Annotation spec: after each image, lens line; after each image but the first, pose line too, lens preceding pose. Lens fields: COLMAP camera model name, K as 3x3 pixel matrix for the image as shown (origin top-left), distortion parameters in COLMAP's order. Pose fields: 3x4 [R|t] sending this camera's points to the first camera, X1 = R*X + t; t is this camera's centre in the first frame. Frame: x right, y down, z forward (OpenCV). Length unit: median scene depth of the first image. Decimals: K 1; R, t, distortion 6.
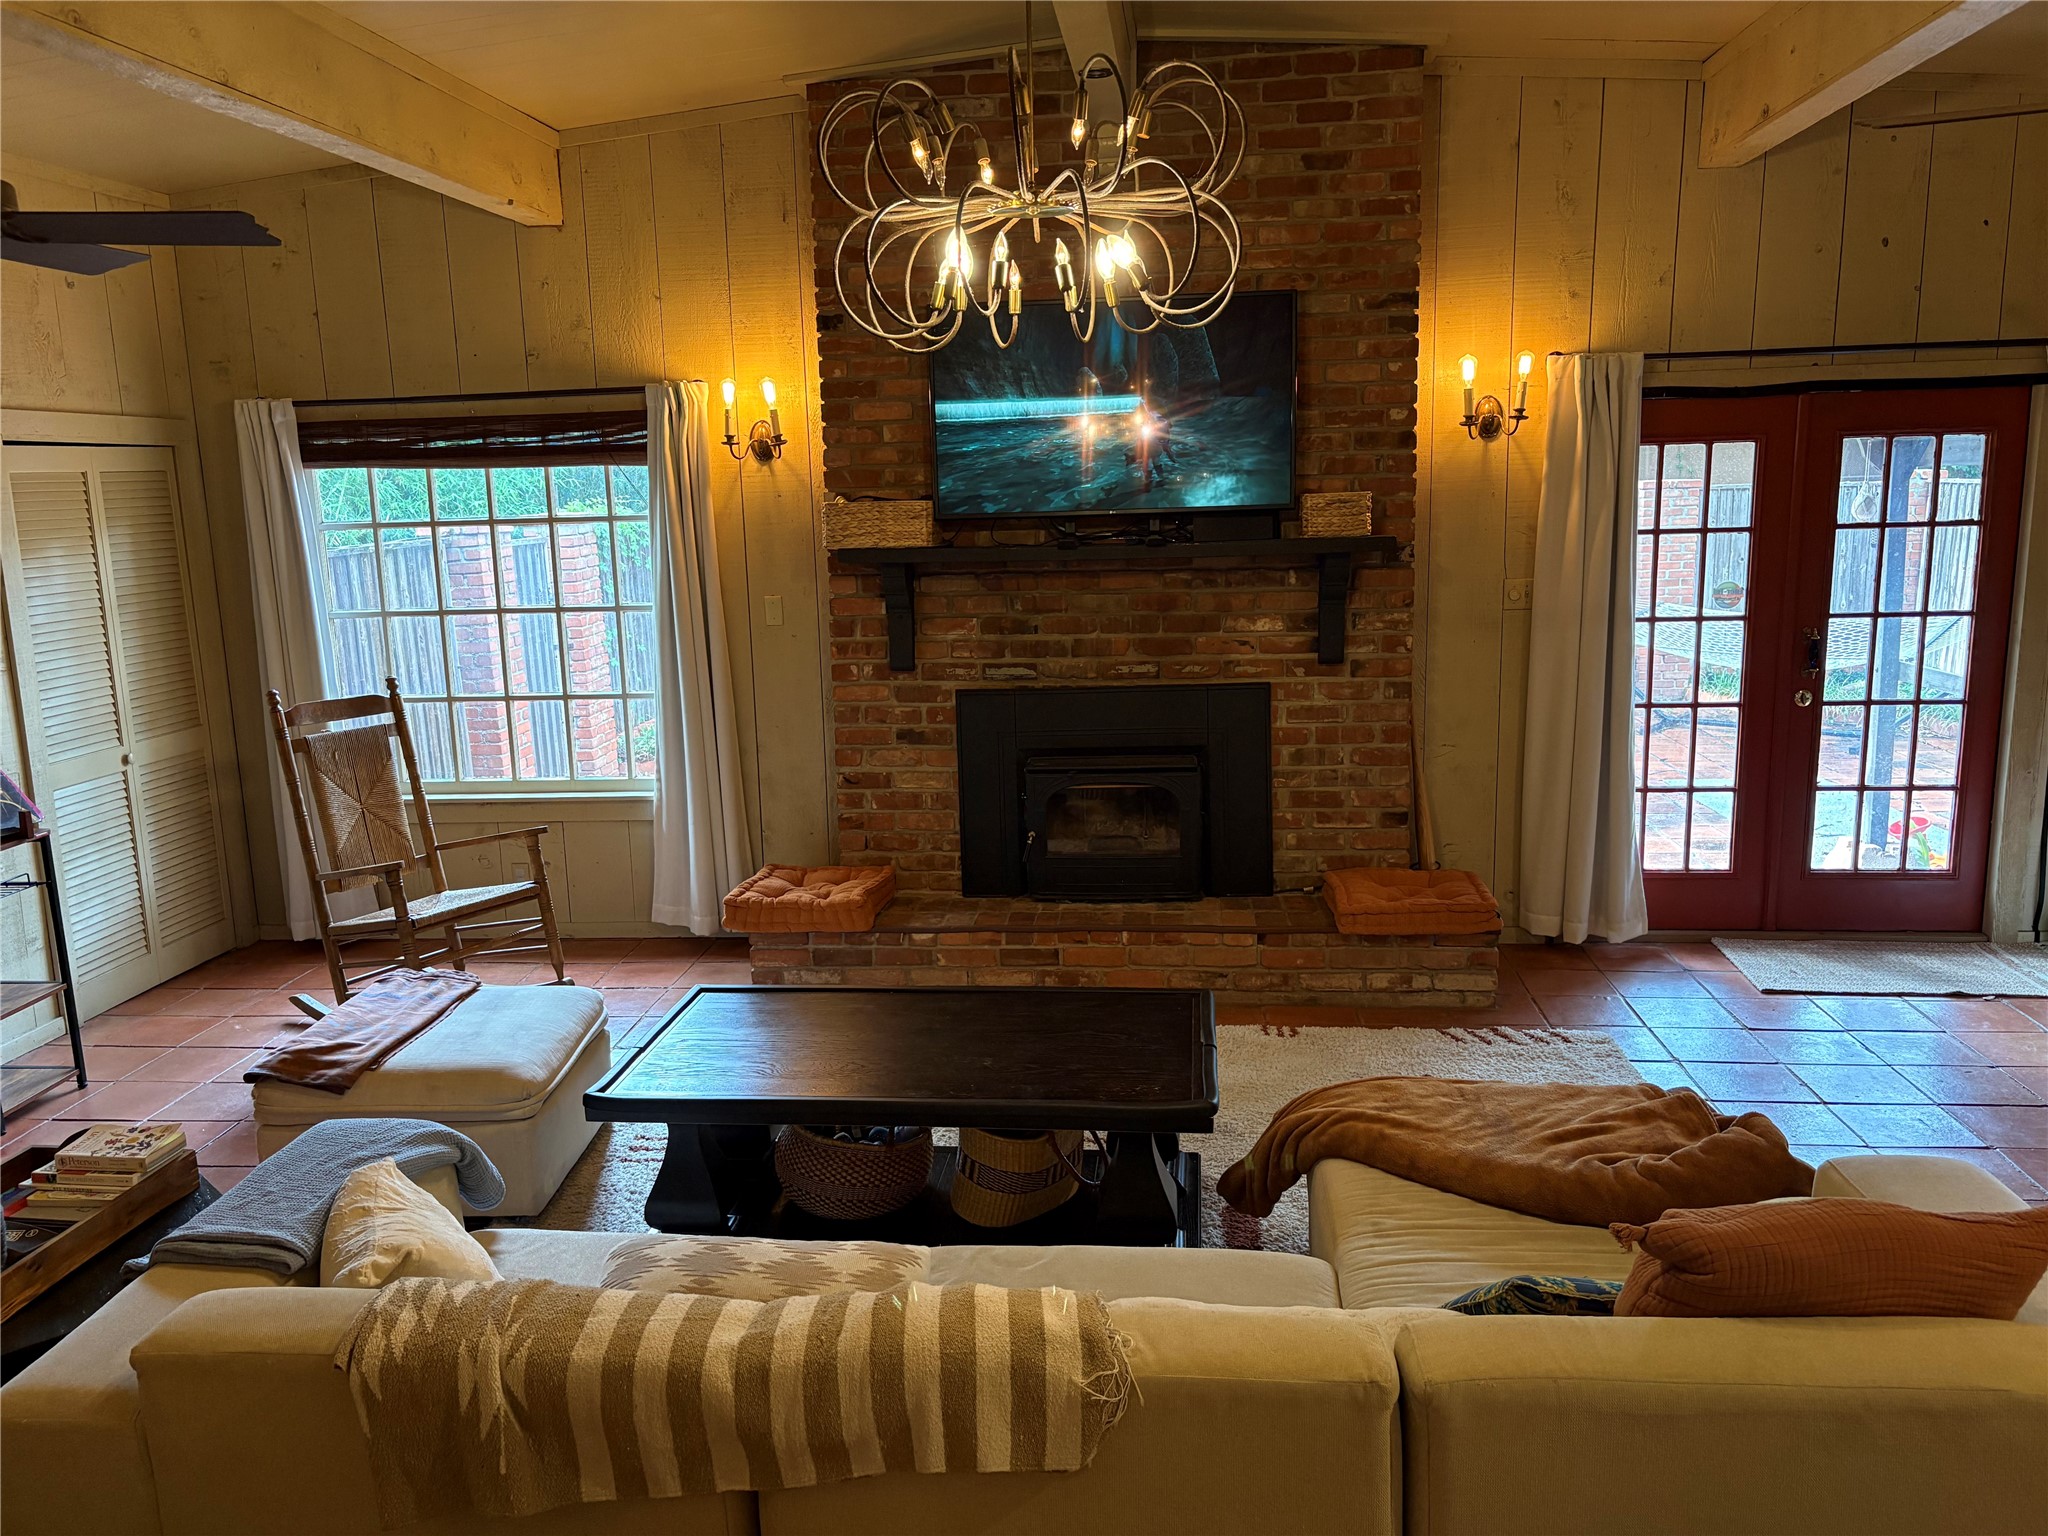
lens RADIAL K [[1571.1, 0, 1019.9], [0, 1571.1, 782.9], [0, 0, 1]] dist [0.040410, -0.041707]
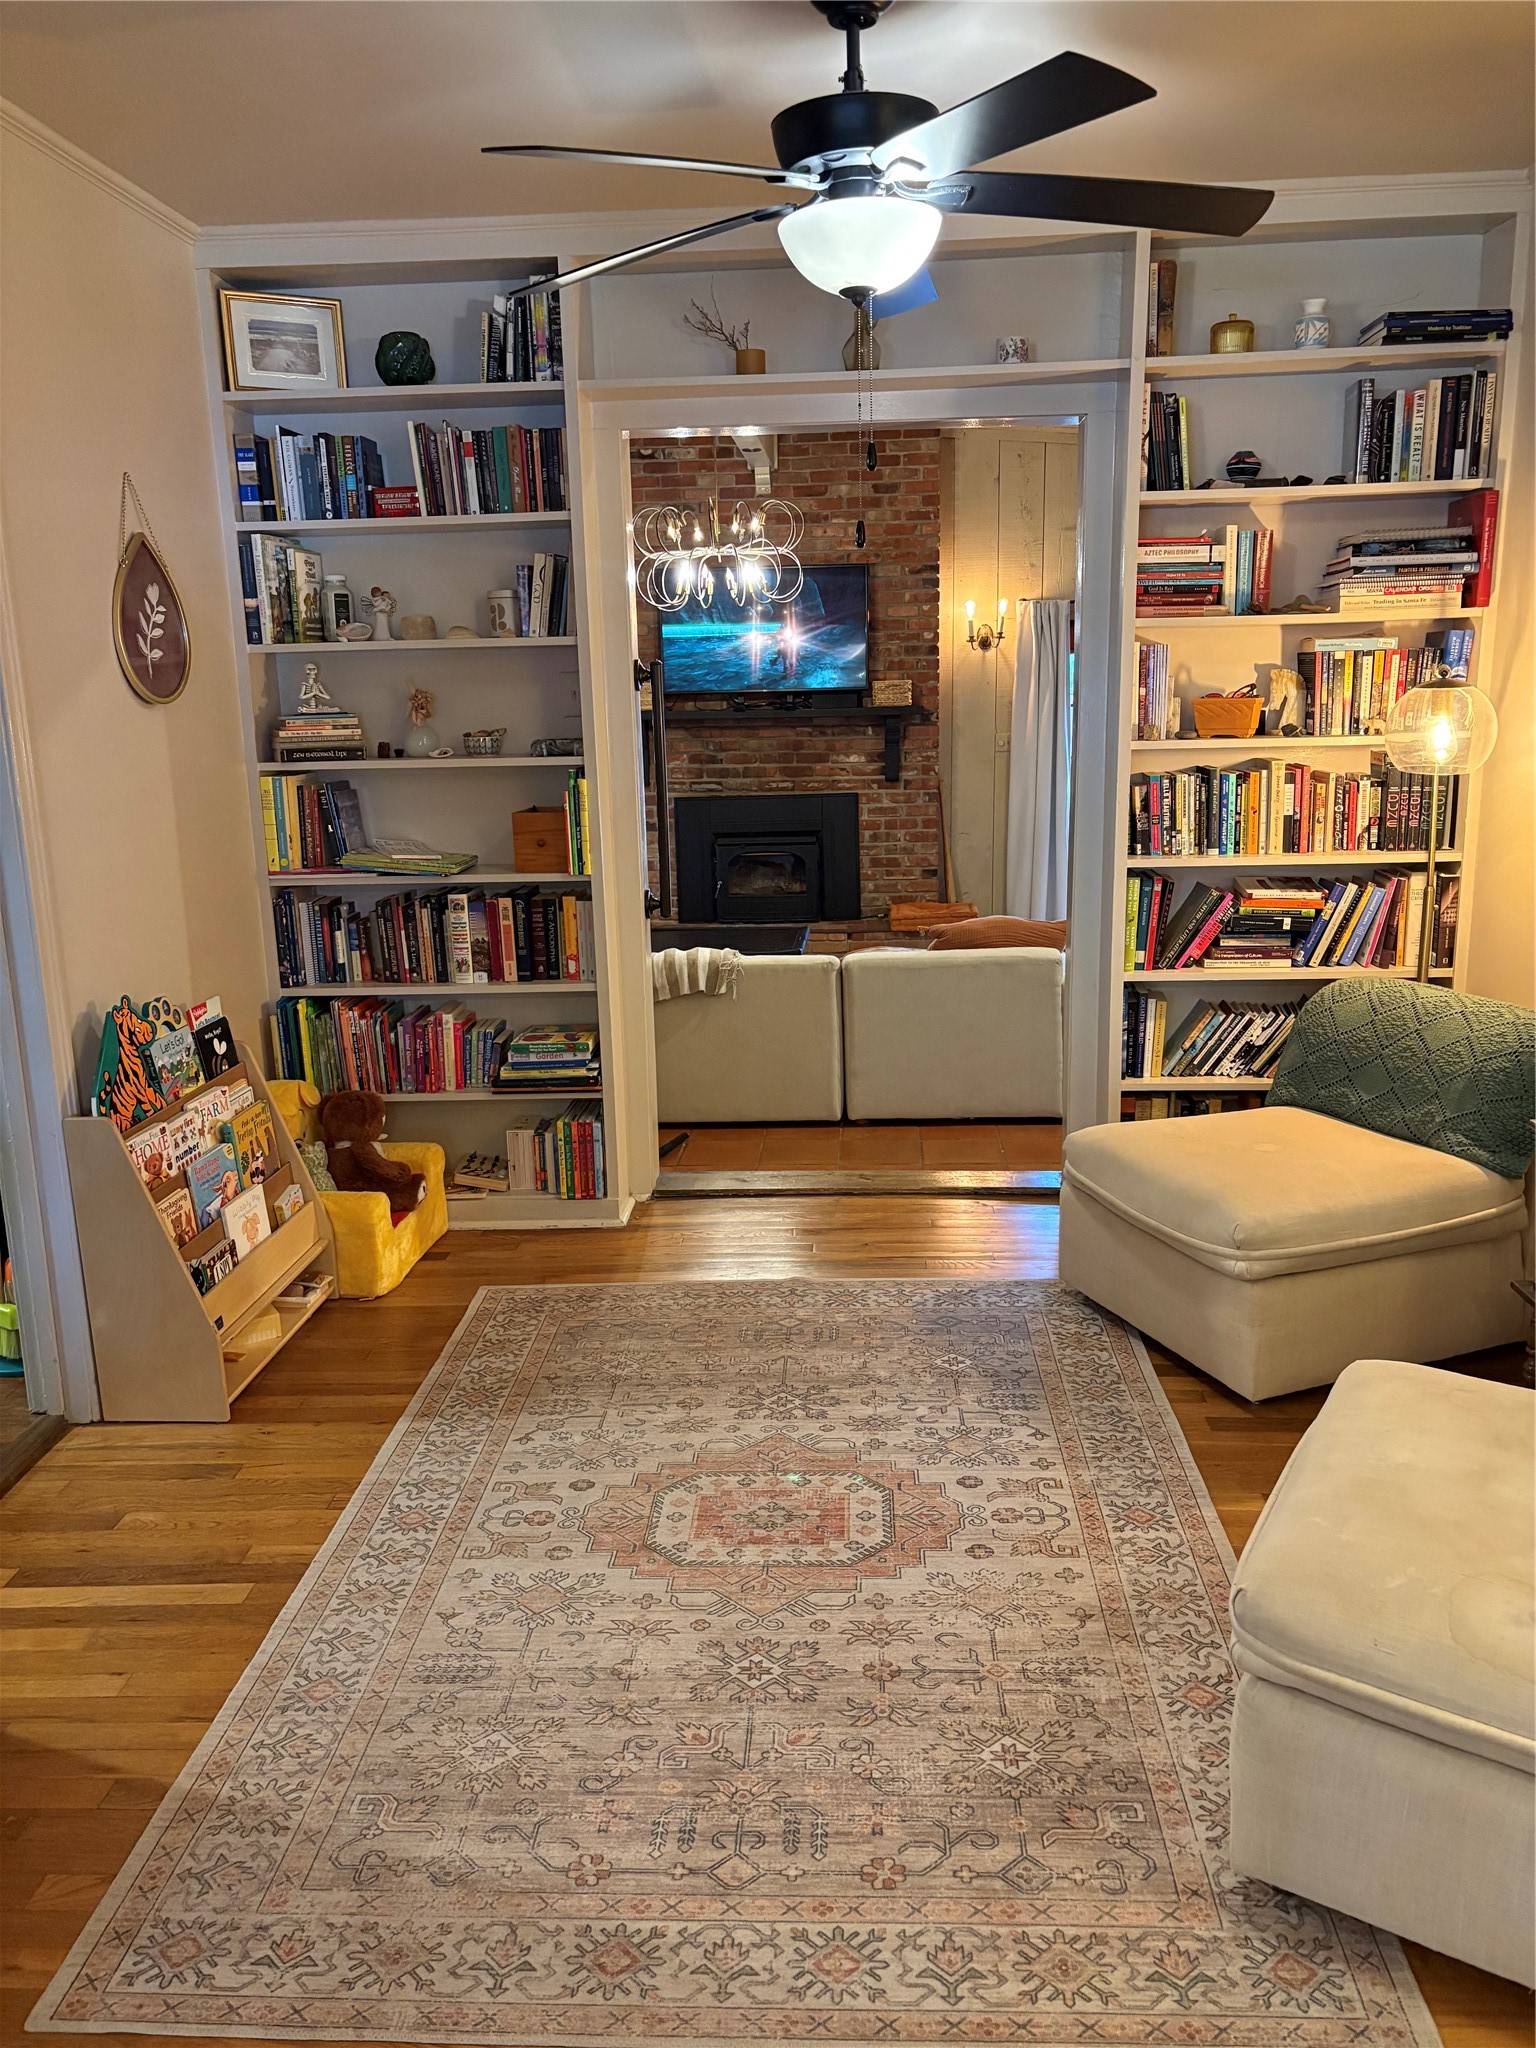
lens RADIAL K [[1571.1, 0, 773.3], [0, 1571.1, 1078.2], [0, 0, 1]] dist [0.040410, -0.041707]
pose [[0.999174, -0.003230, 0.040520, -0.003922], [0.001067, 0.998578, 0.053294, 0.160239], [-0.040634, -0.053207, 0.997756, -0.748379]]
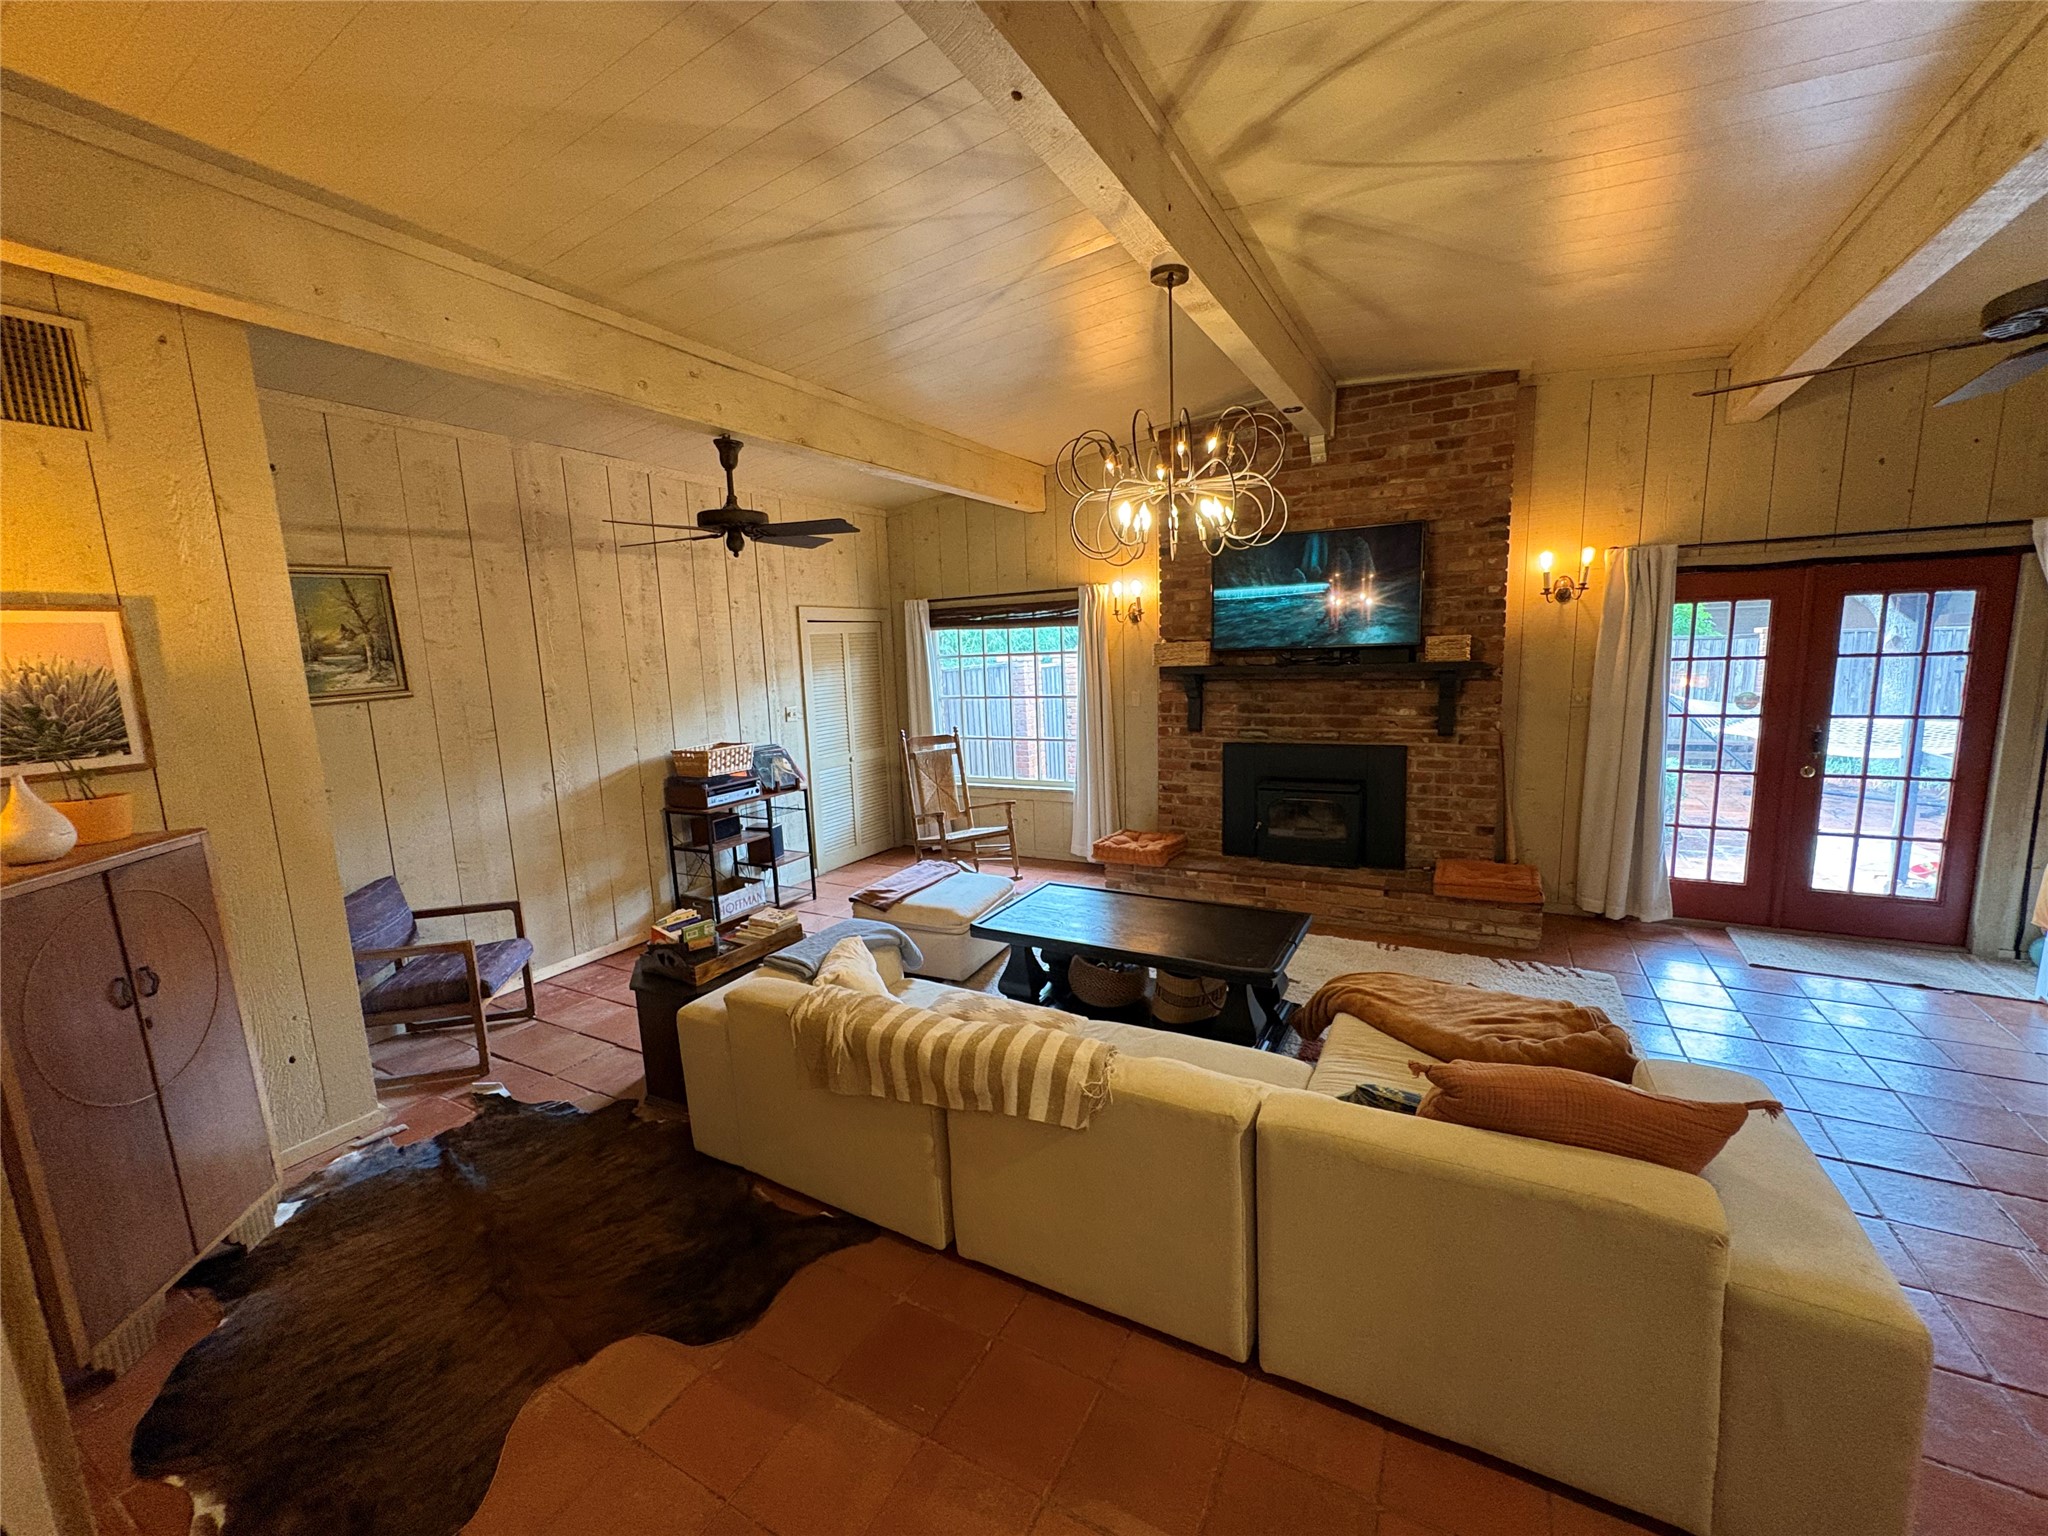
lens RADIAL K [[827.0, 0, 1018.9], [0, 827.0, 772.7], [0, 0, 1]] dist [-0.000488, 0.000147]
pose [[0.919289, 0.053969, -0.389867, 0.126708], [-0.063641, 0.997902, -0.011925, 0.003523], [0.388405, 0.035774, 0.920794, 0.003924]]
